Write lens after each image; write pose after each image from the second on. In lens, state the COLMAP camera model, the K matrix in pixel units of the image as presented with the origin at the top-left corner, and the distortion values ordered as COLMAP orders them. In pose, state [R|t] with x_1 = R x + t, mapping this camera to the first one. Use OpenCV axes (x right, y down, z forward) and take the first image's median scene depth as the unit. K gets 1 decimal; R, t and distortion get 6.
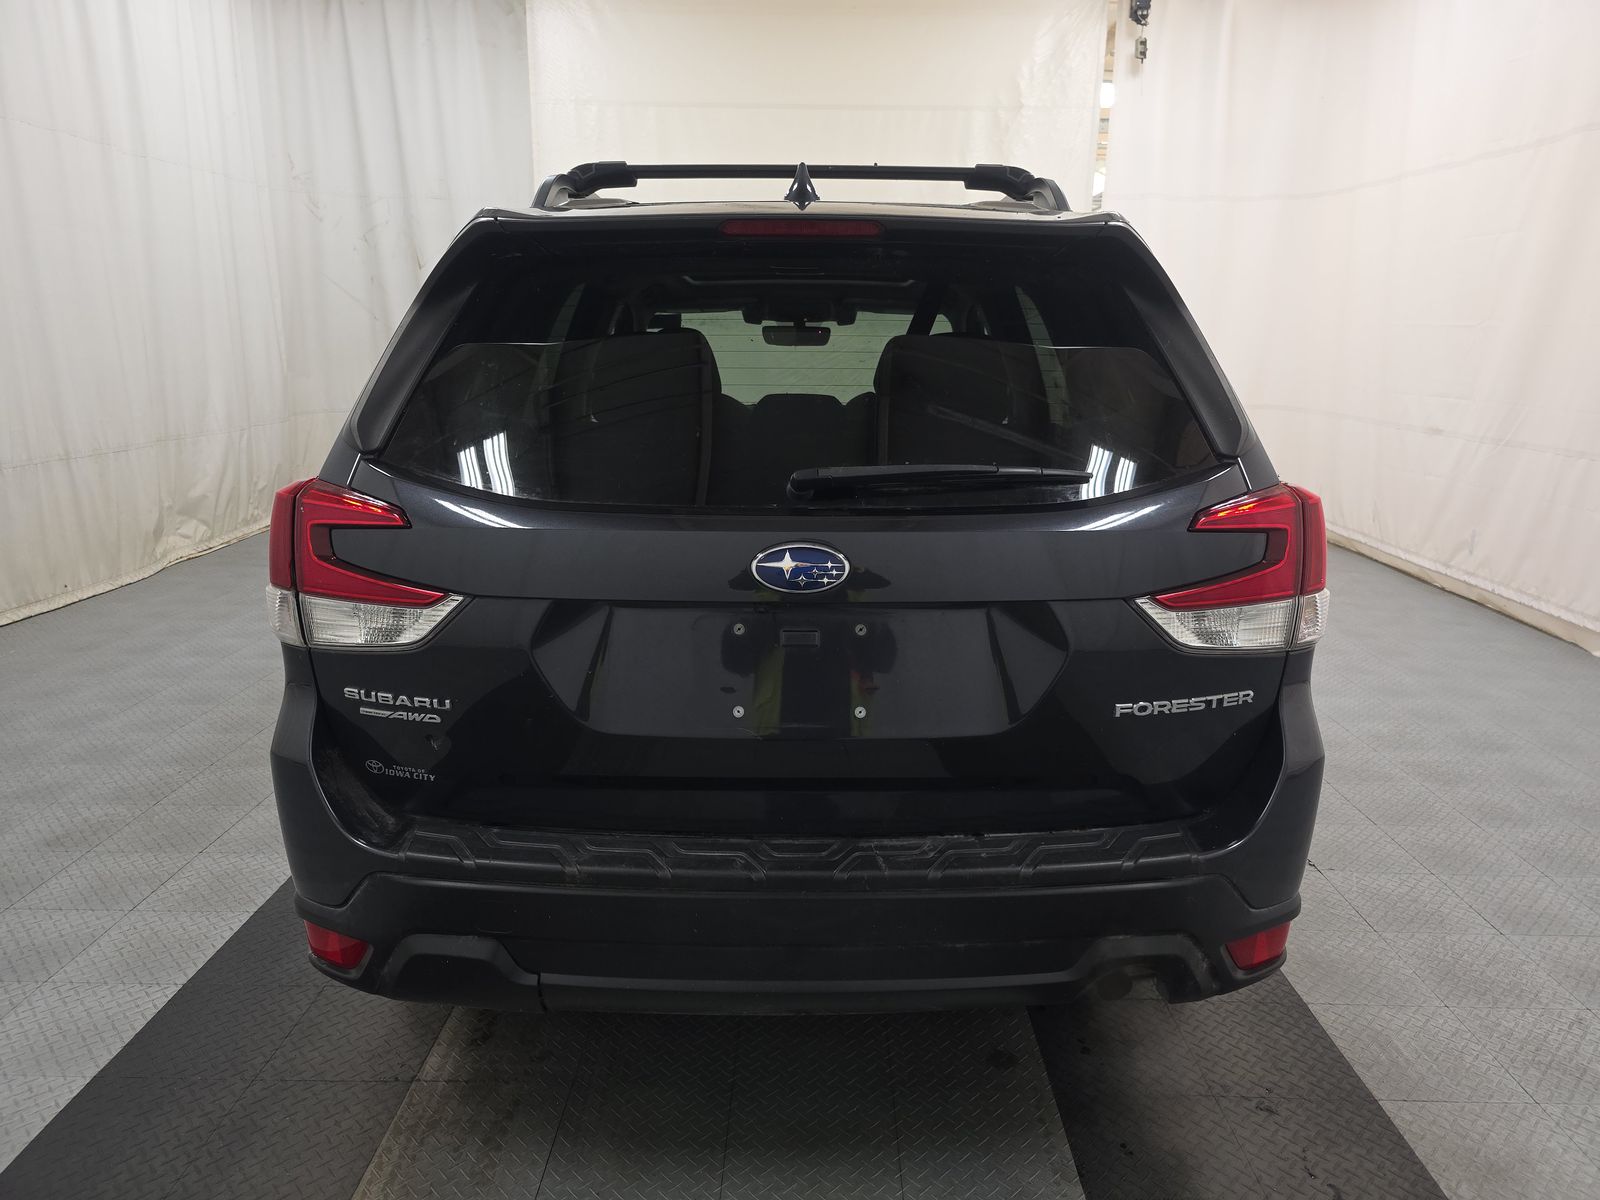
lens RADIAL K [[1089.7, 0, 814.6], [0, 1089.7, 619.5], [0, 0, 1]] dist [0.039122, -0.054533]
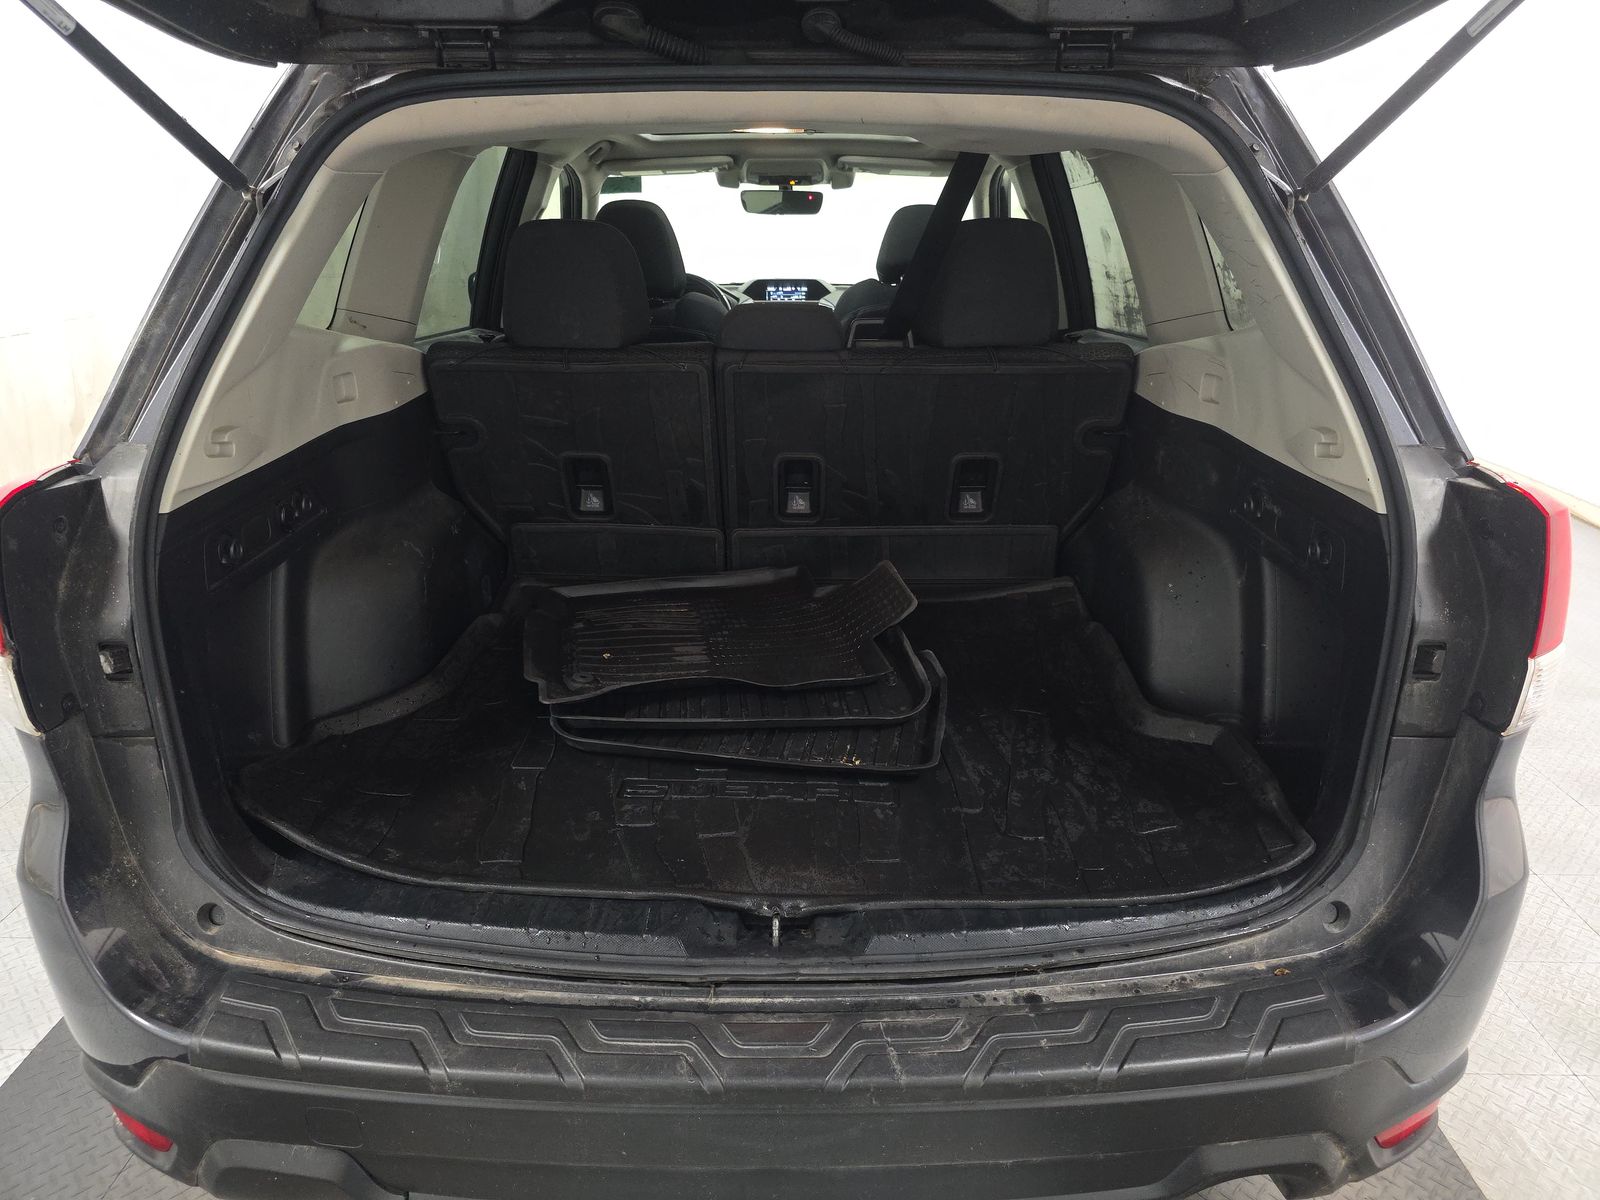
lens RADIAL K [[1060.8, 0, 800.0], [0, 1060.8, 600.0], [0, 0, 1]] dist [0.005312, -0.017812]
pose [[0.999968, -0.000353, -0.007965, 0.007248], [0.001358, 0.991976, 0.126417, -0.137609], [0.007856, -0.126424, 0.991945, 0.364214]]
